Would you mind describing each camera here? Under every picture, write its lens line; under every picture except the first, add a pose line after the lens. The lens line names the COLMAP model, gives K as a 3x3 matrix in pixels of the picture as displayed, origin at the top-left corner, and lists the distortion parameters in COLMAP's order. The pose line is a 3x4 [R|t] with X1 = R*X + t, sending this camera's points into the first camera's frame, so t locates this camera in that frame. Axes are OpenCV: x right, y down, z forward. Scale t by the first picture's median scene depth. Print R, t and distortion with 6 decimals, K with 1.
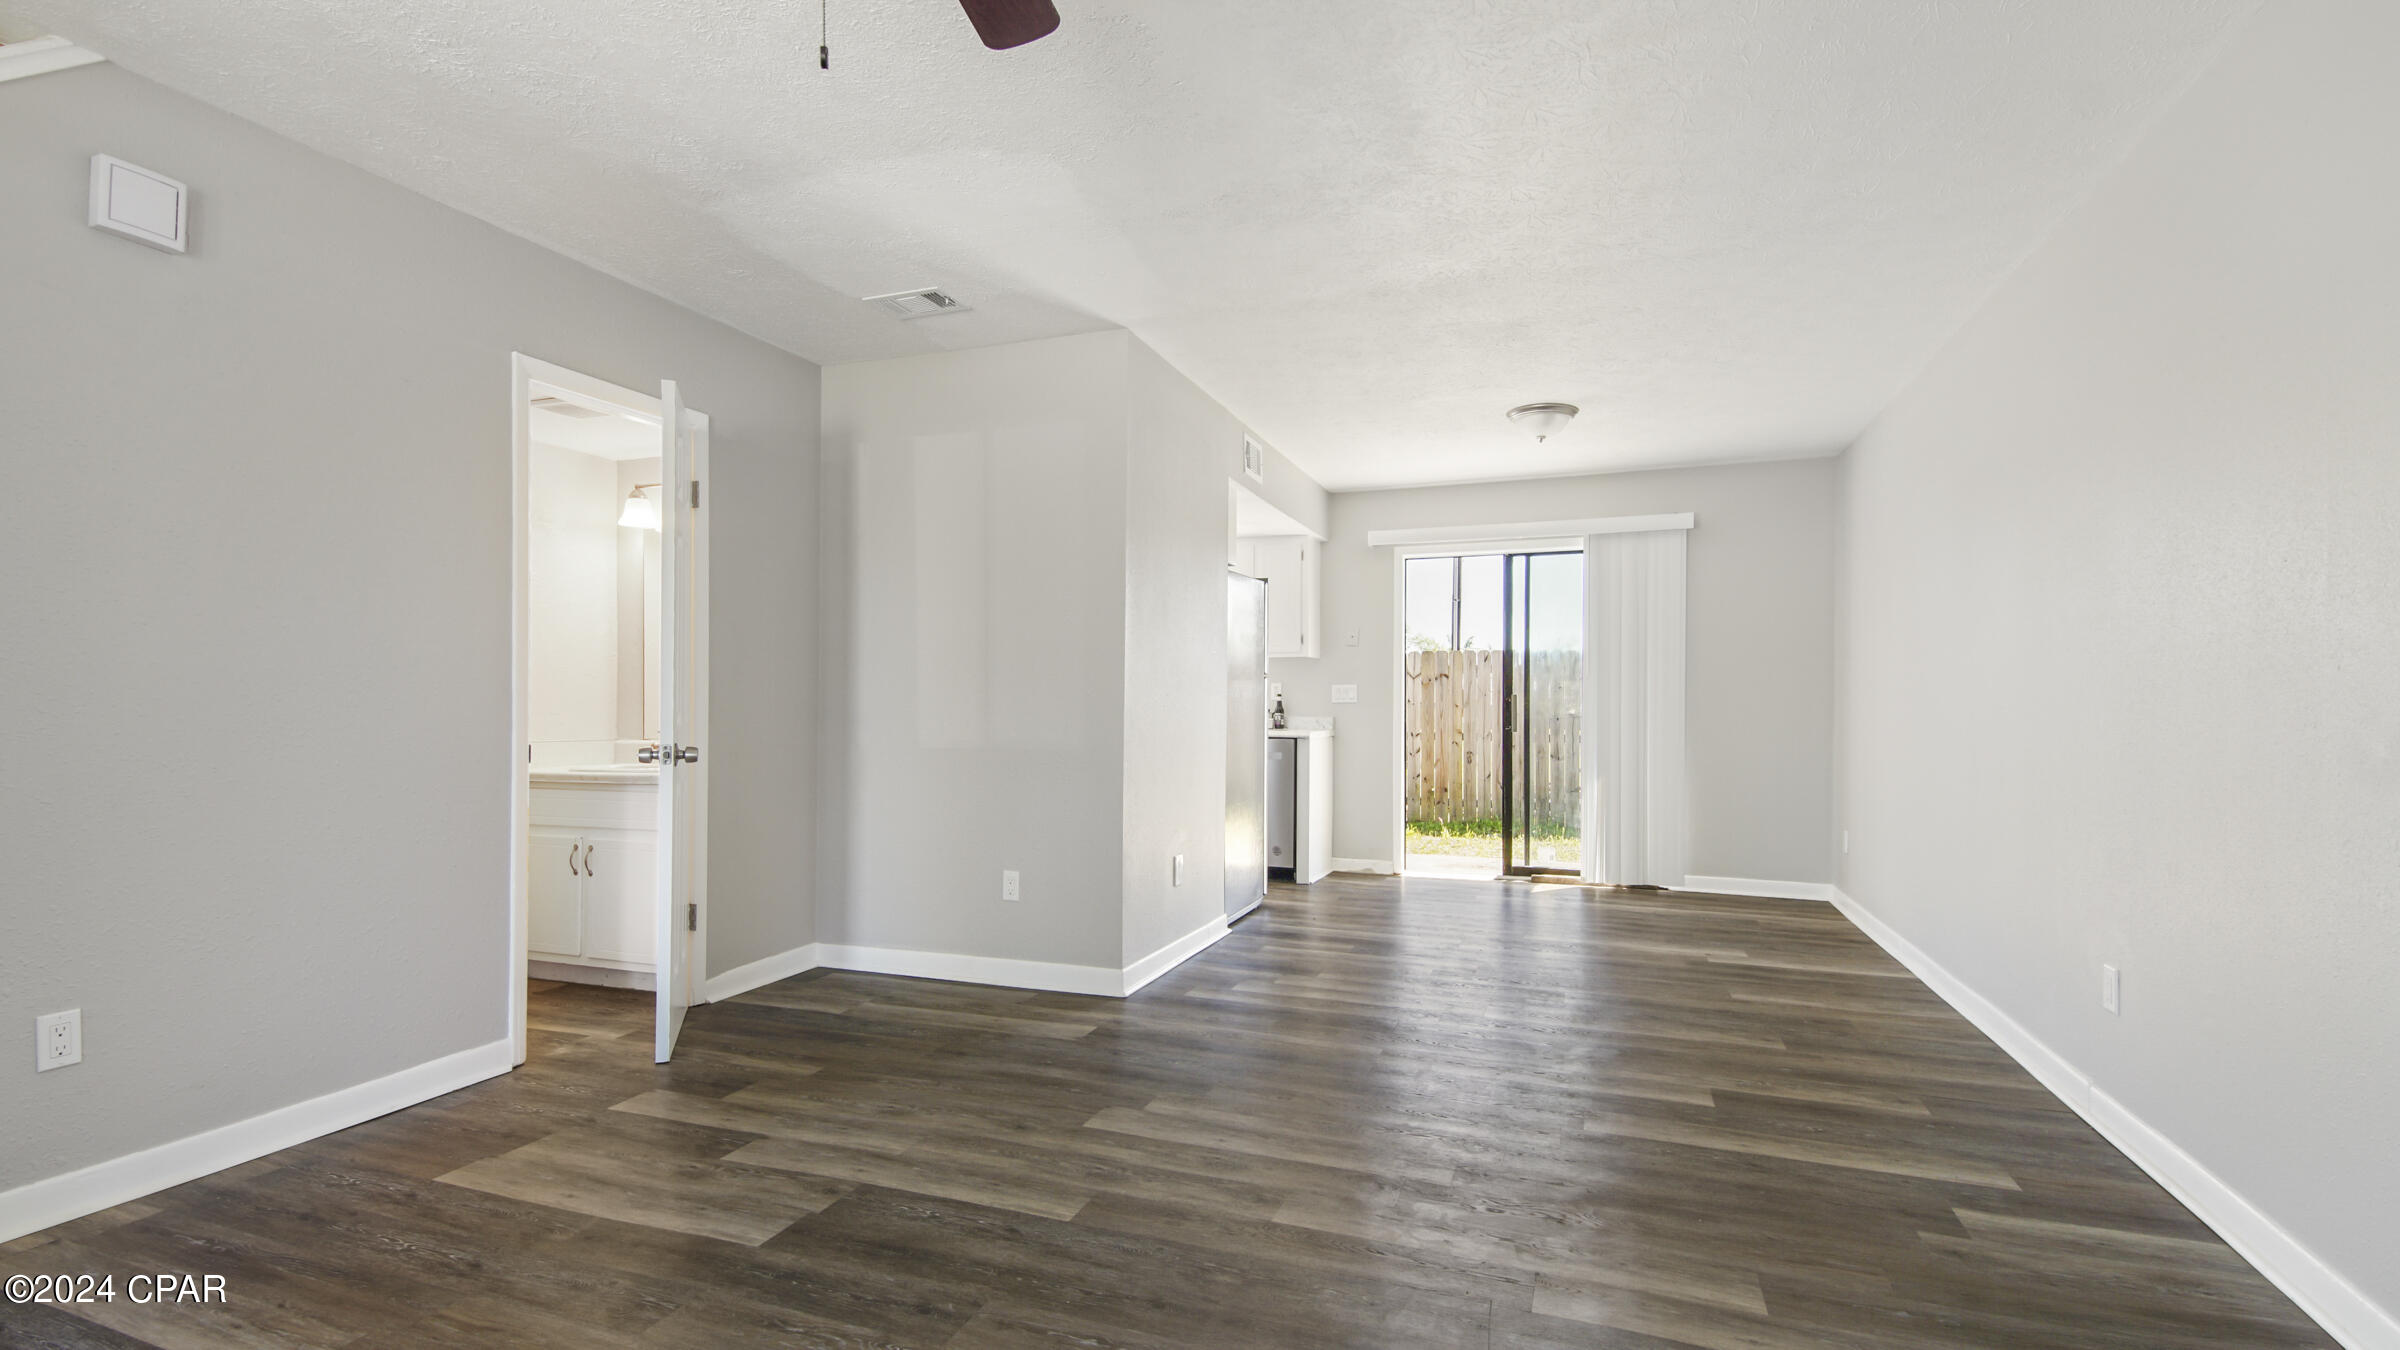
lens RADIAL K [[1064.5, 0, 1199.1], [0, 1064.5, 694.5], [0, 0, 1]] dist [0.038133, -0.024605]
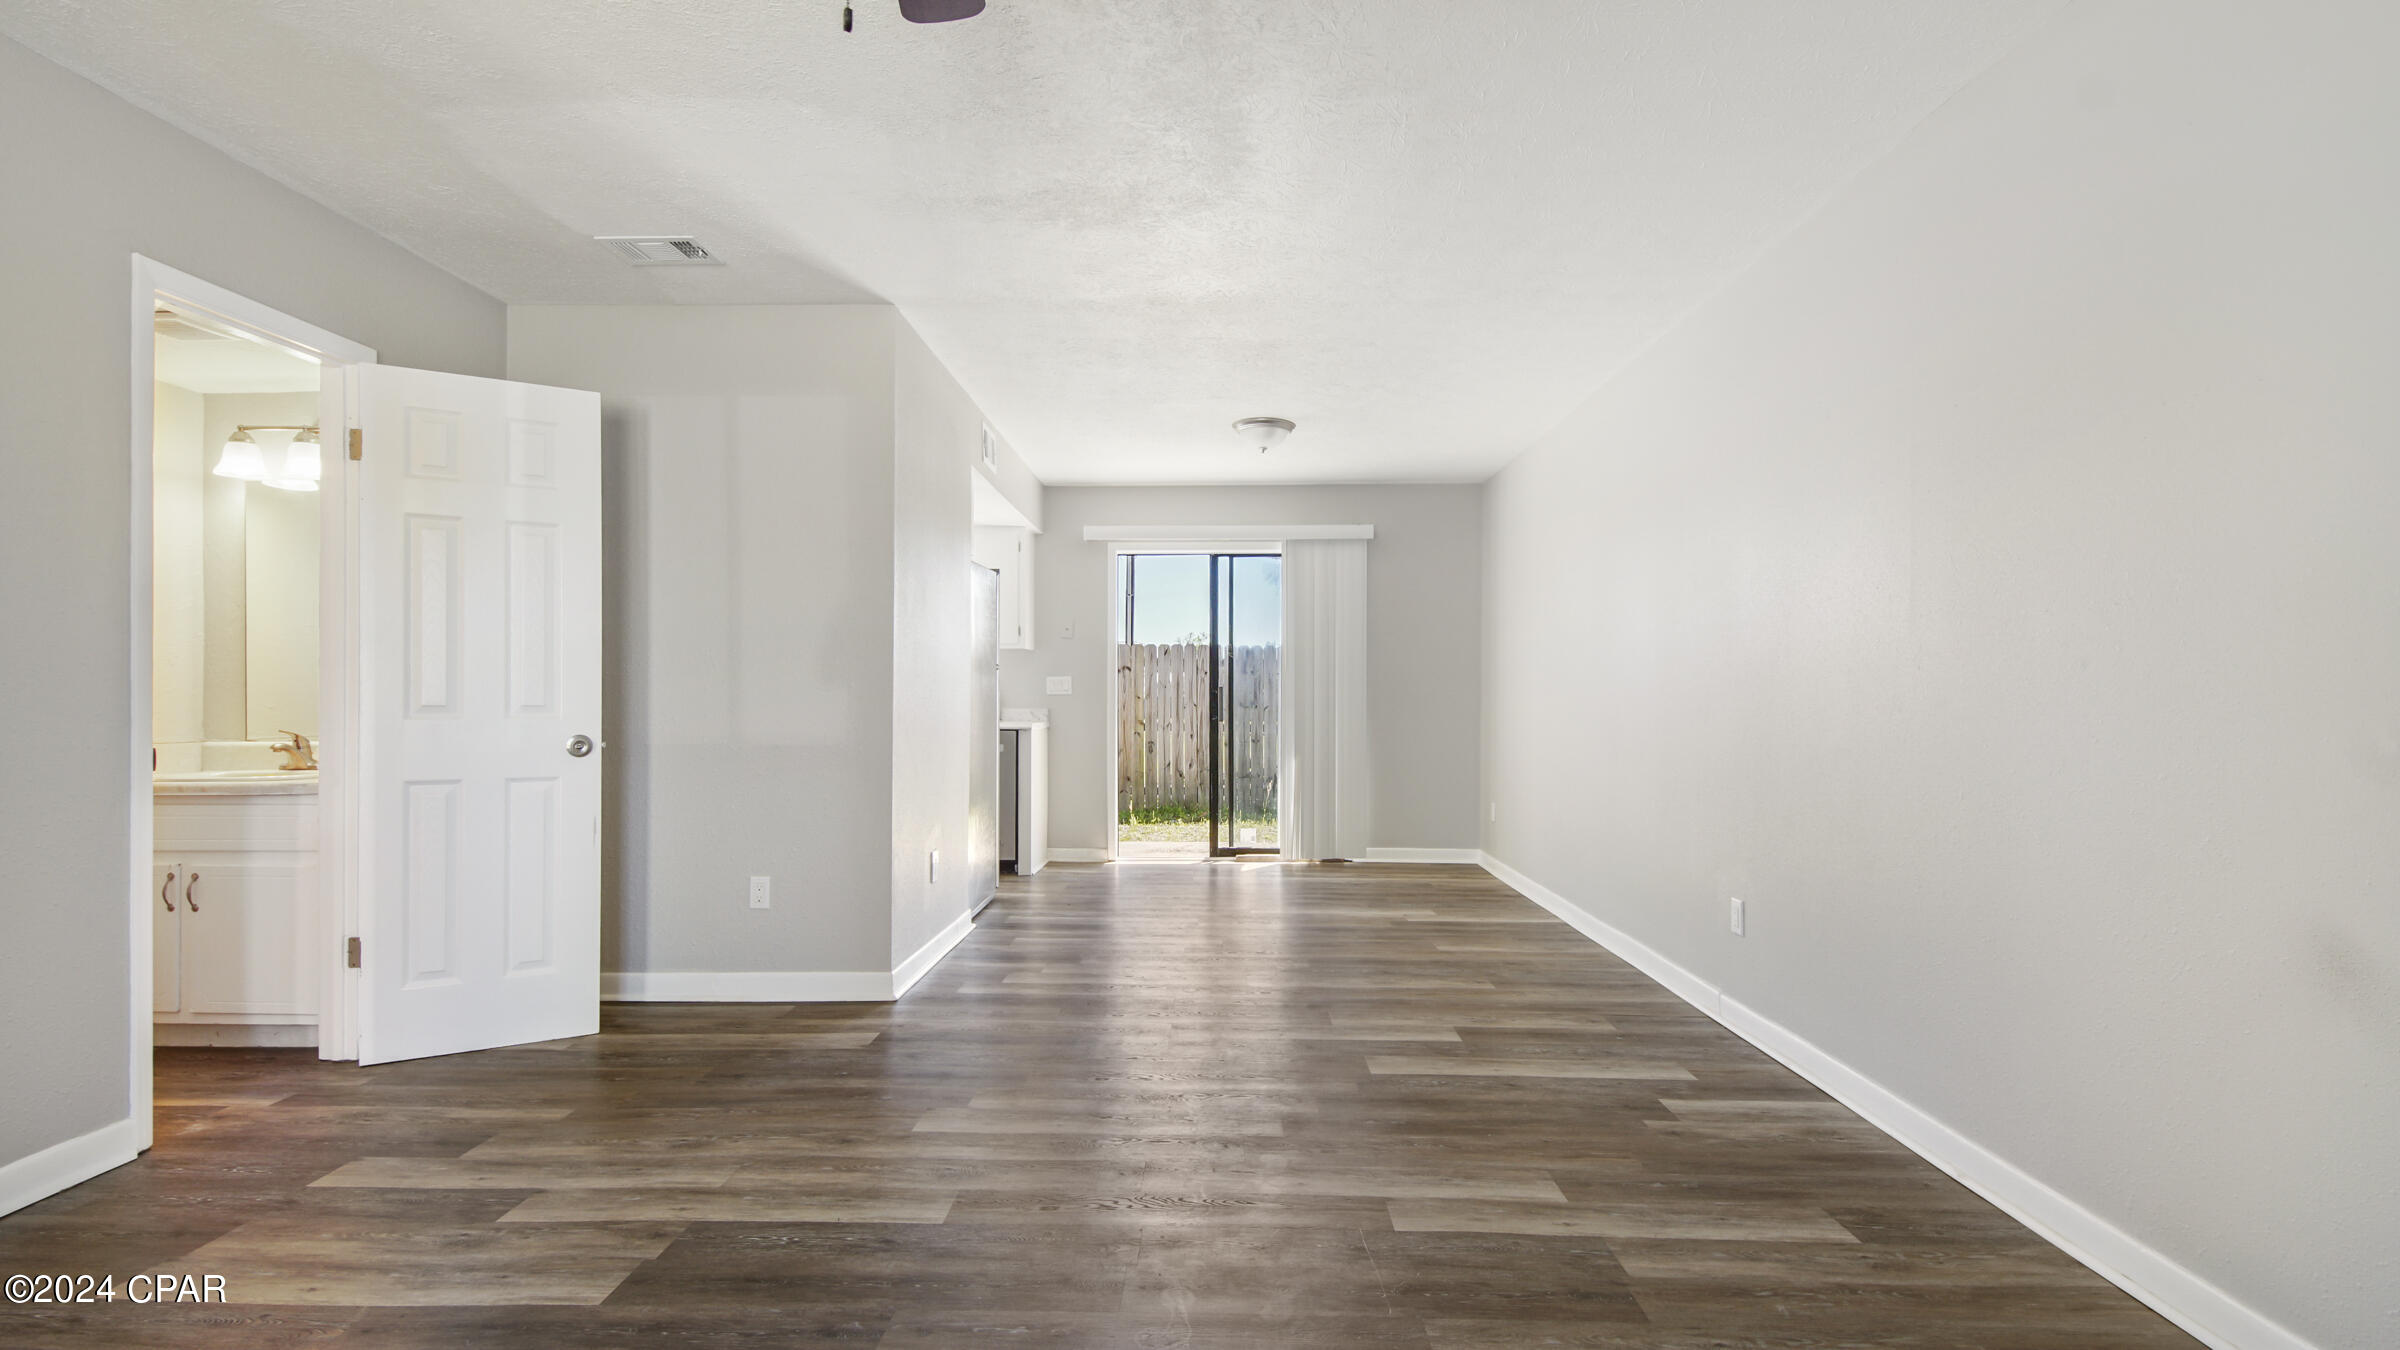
lens RADIAL K [[1064.5, 0, 1199.1], [0, 1064.5, 694.5], [0, 0, 1]] dist [0.038133, -0.024605]
pose [[0.947157, -0.001004, 0.320769, -0.149202], [-0.001579, 0.999968, 0.007794, -0.001005], [-0.320767, -0.007889, 0.947125, -0.002558]]
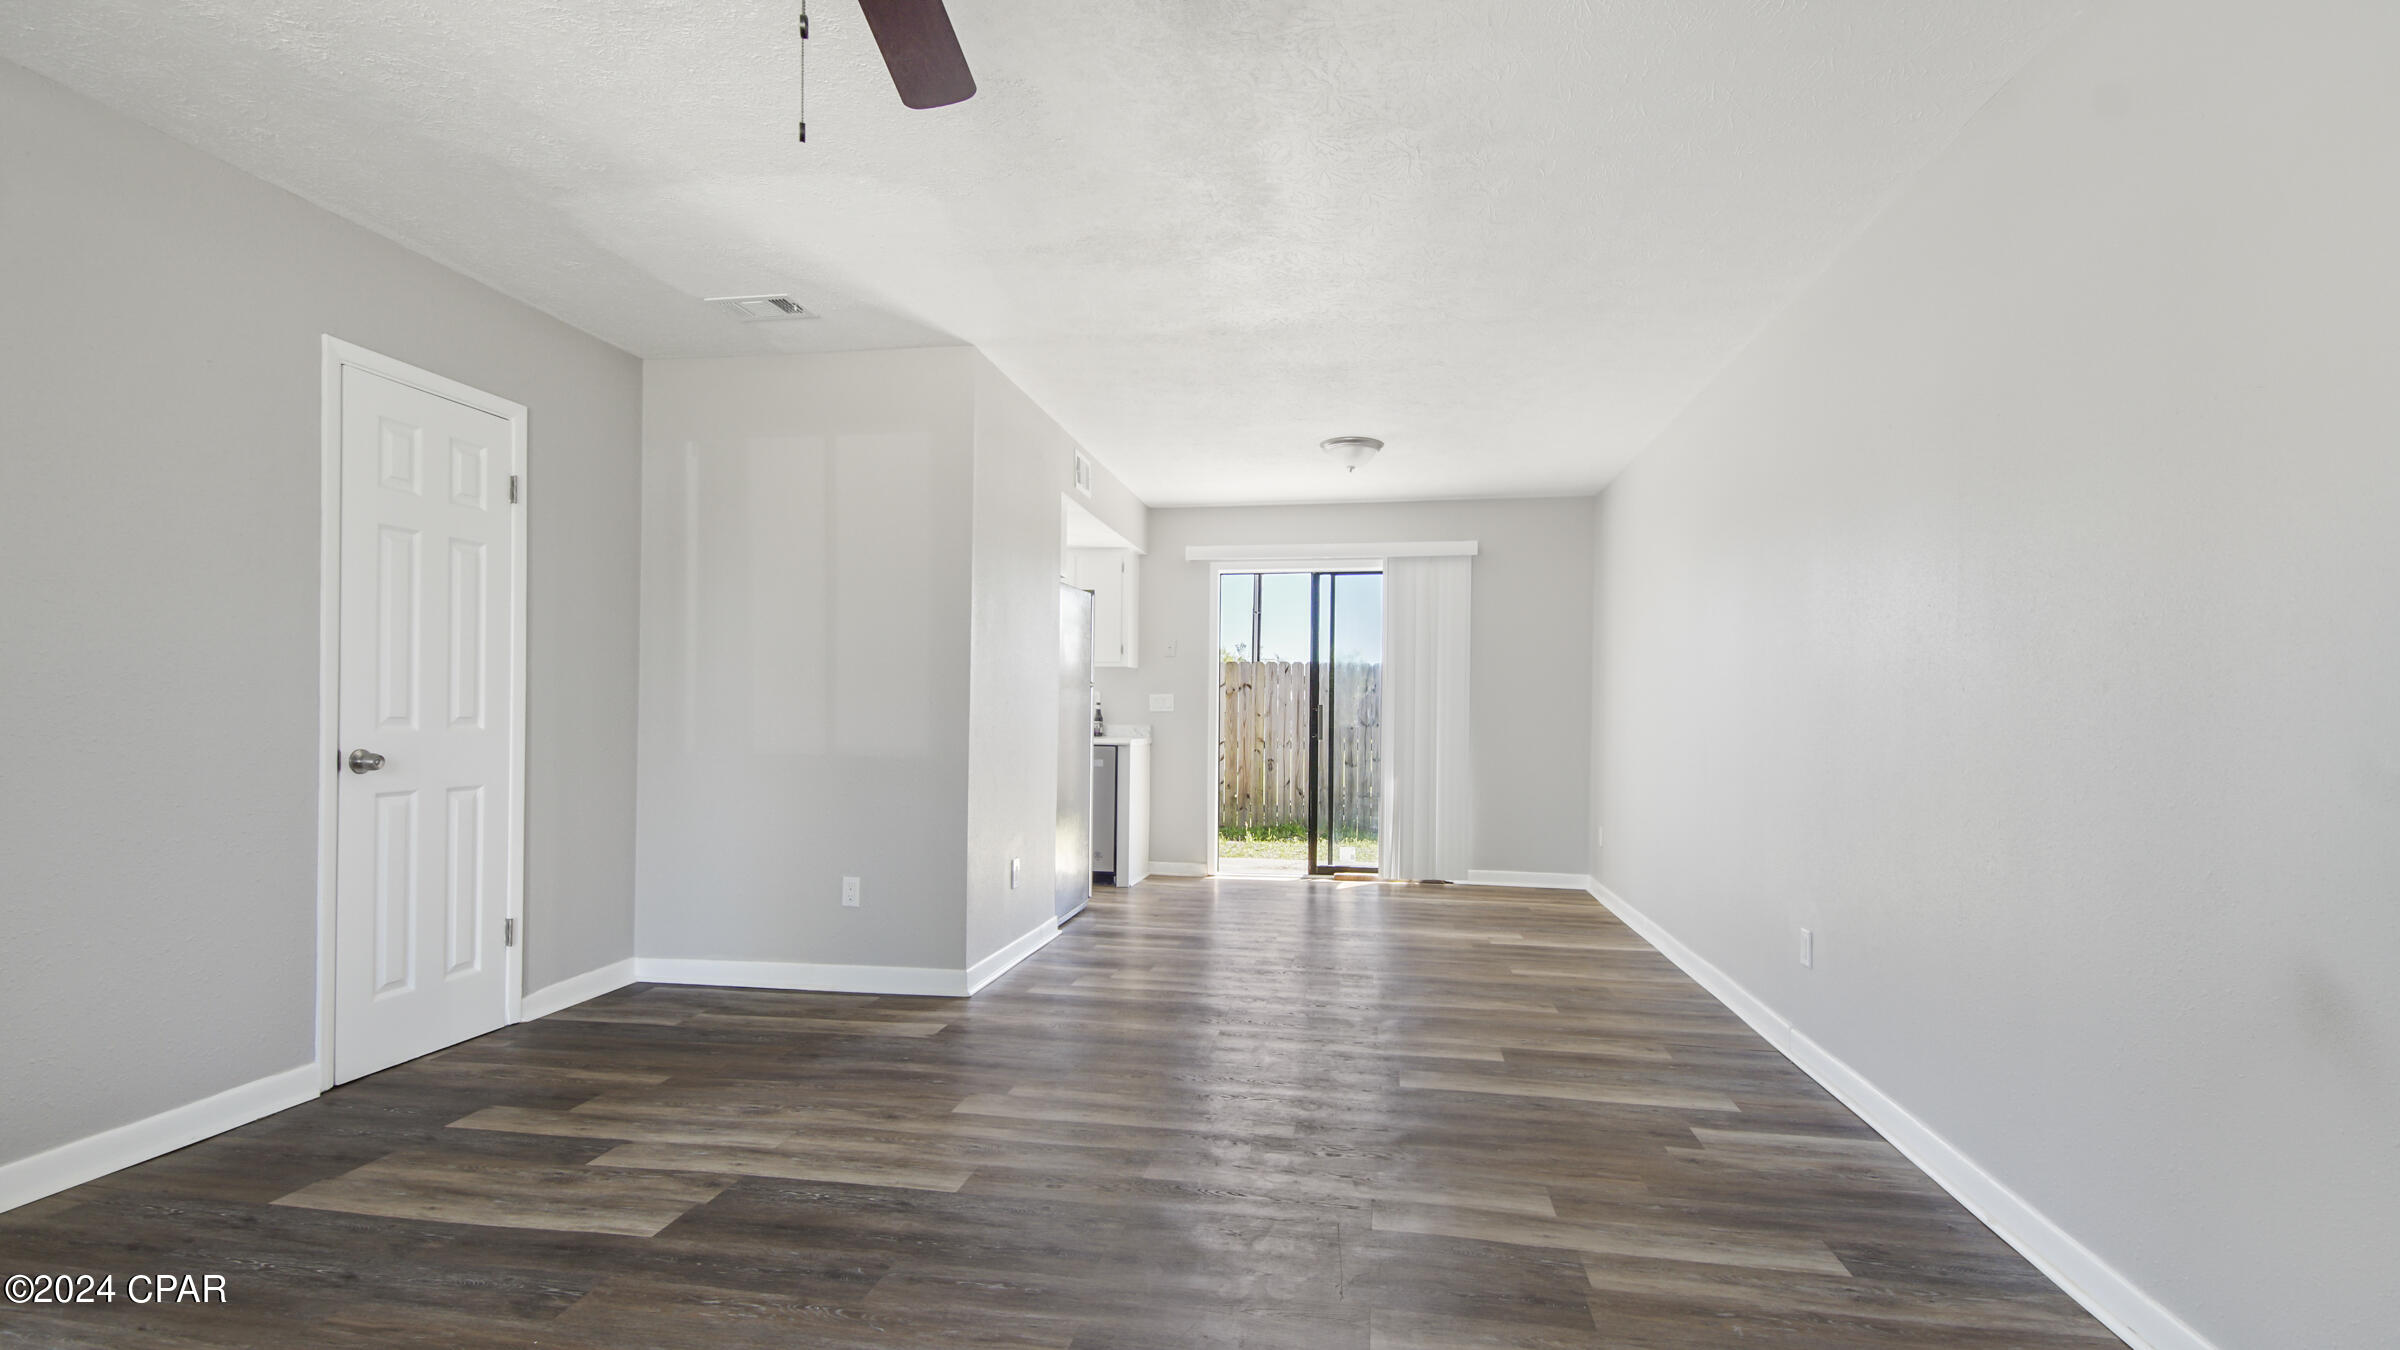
lens RADIAL K [[1074.9, 0, 1192.0], [0, 1074.9, 708.1], [0, 0, 1]] dist [0.038104, -0.025073]
pose [[0.982949, 0.006431, 0.183768, -0.063862], [-0.007386, 0.999963, 0.004508, -0.001231], [-0.183732, -0.005789, 0.982959, -0.076573]]
